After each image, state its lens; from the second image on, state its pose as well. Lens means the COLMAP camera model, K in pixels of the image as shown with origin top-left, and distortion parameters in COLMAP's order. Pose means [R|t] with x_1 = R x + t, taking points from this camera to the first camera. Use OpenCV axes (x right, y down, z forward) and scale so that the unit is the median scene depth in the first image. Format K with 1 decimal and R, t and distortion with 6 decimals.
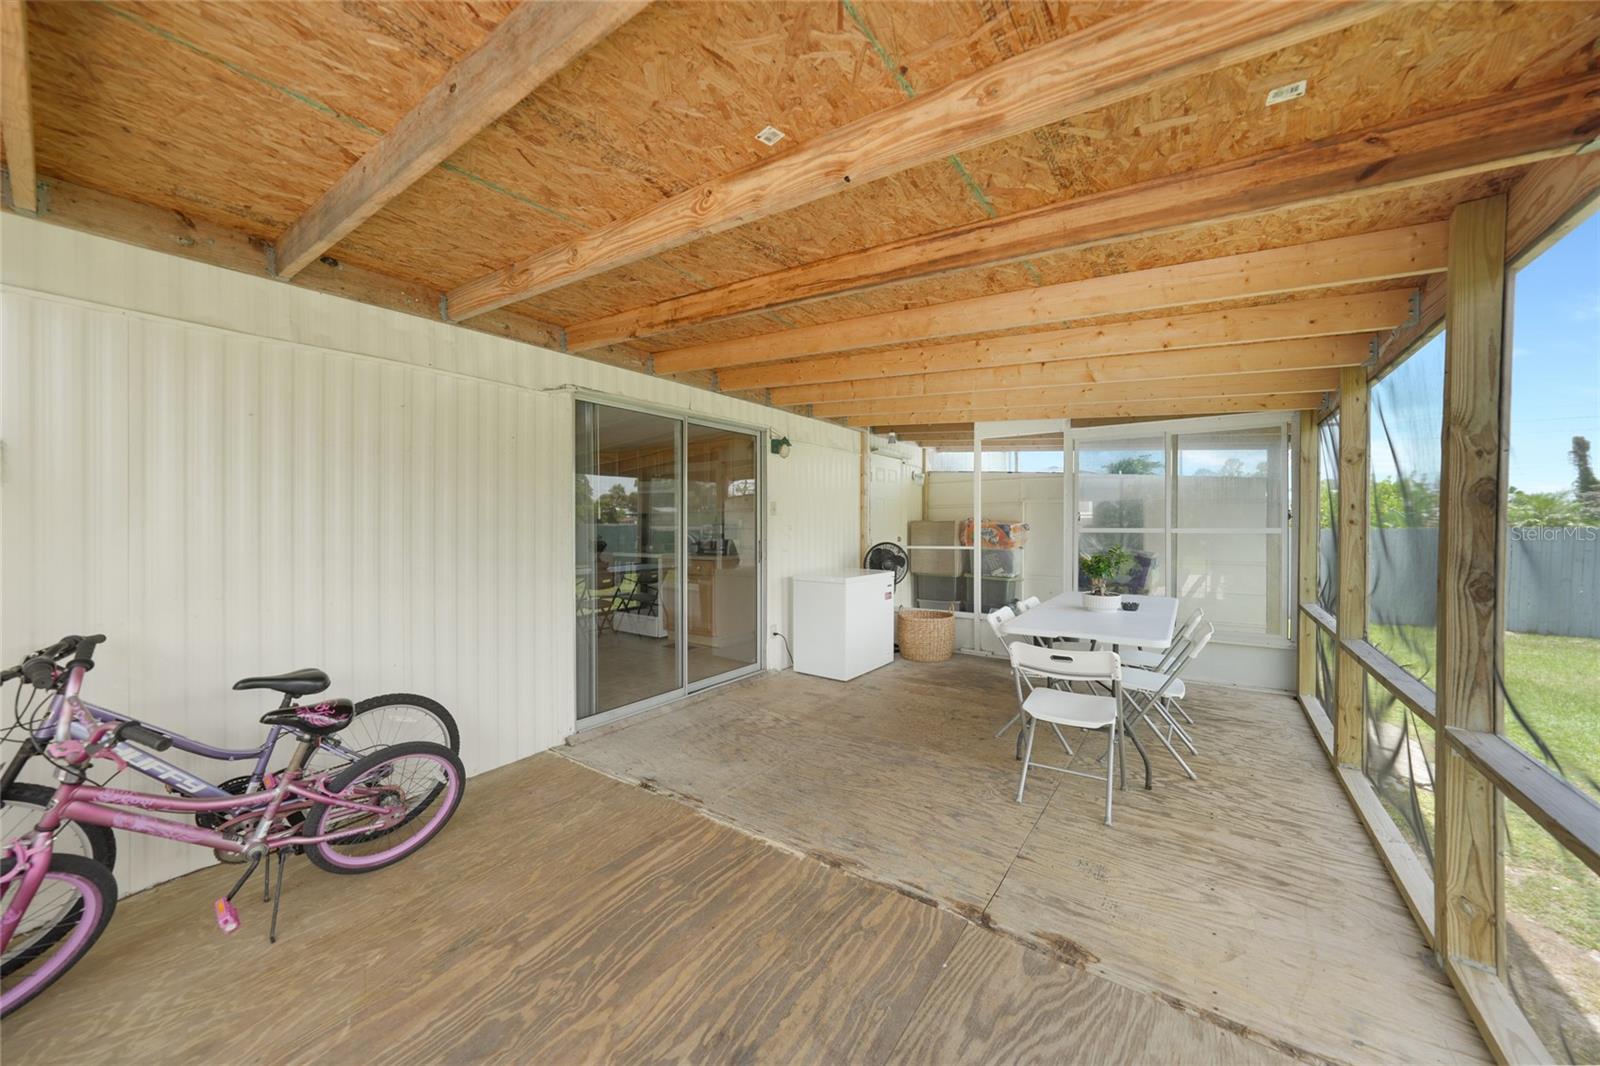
lens RADIAL K [[559.1, 0, 800.8], [0, 559.1, 528.5], [0, 0, 1]] dist [-0.029689, 0.006774]
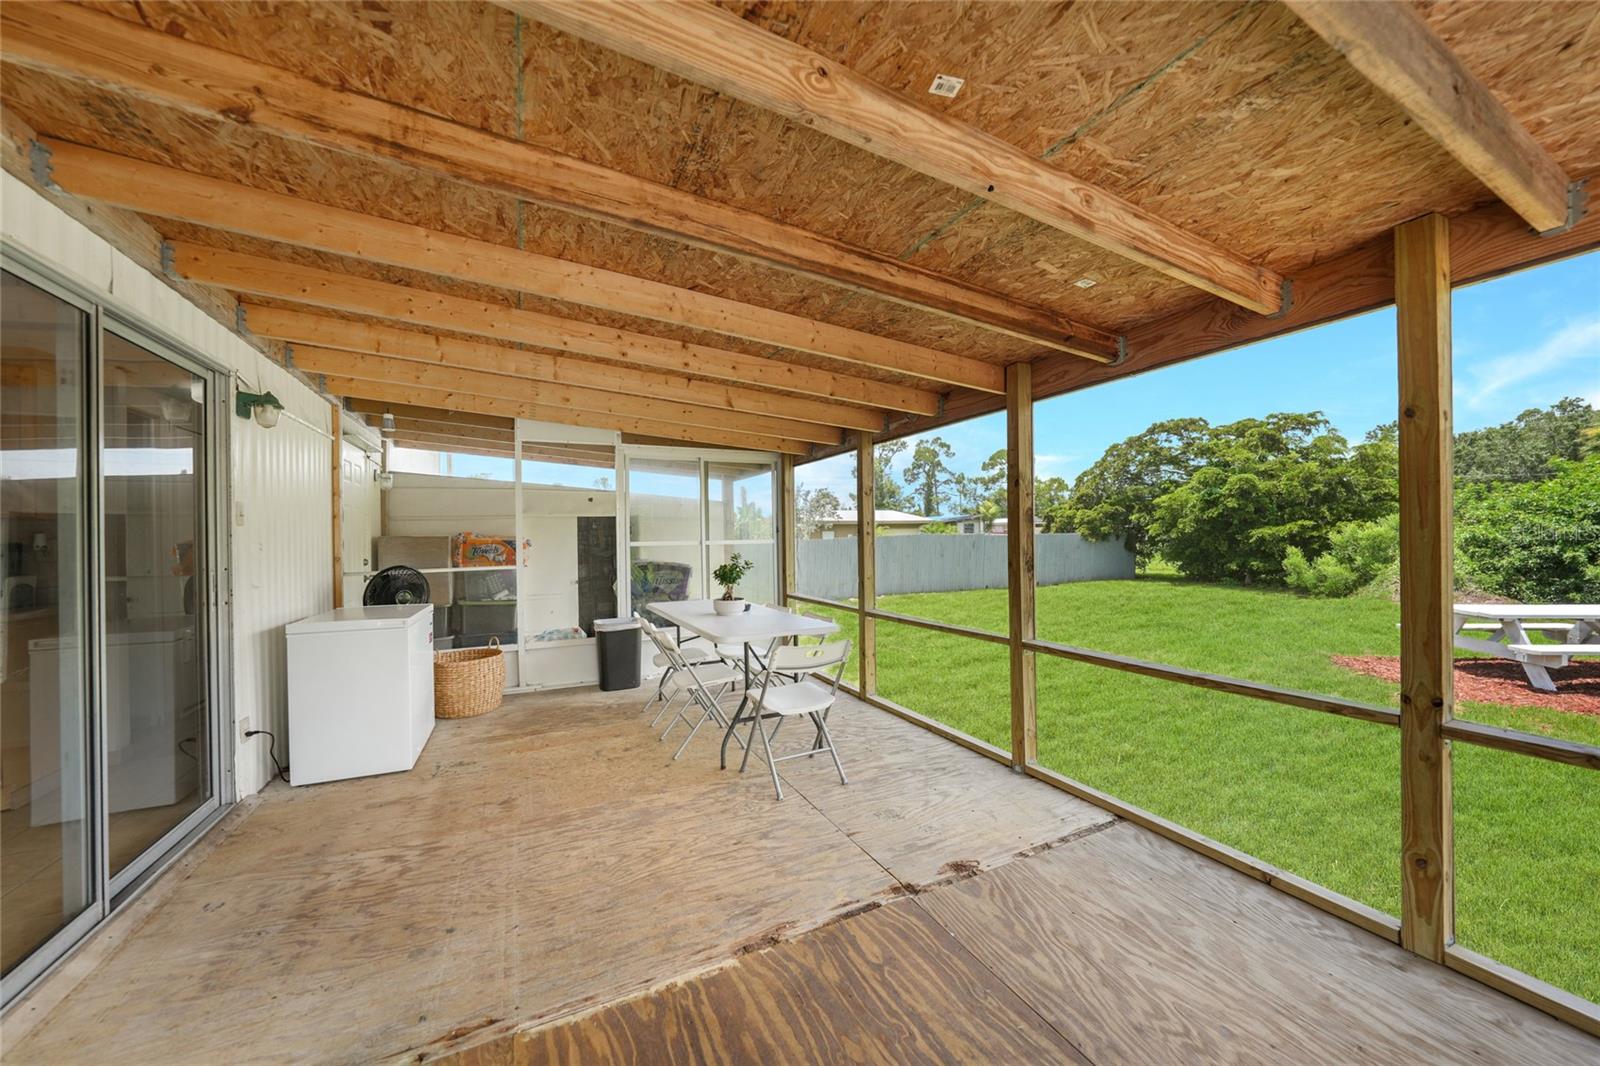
lens RADIAL K [[569.2, 0, 810.1], [0, 569.2, 537.1], [0, 0, 1]] dist [-0.017713, 0.000066]
pose [[0.476333, -0.004642, 0.879253, -0.472240], [0.018653, 0.999814, -0.004827, 0.003273], [-0.879067, 0.018700, 0.476331, 0.387102]]
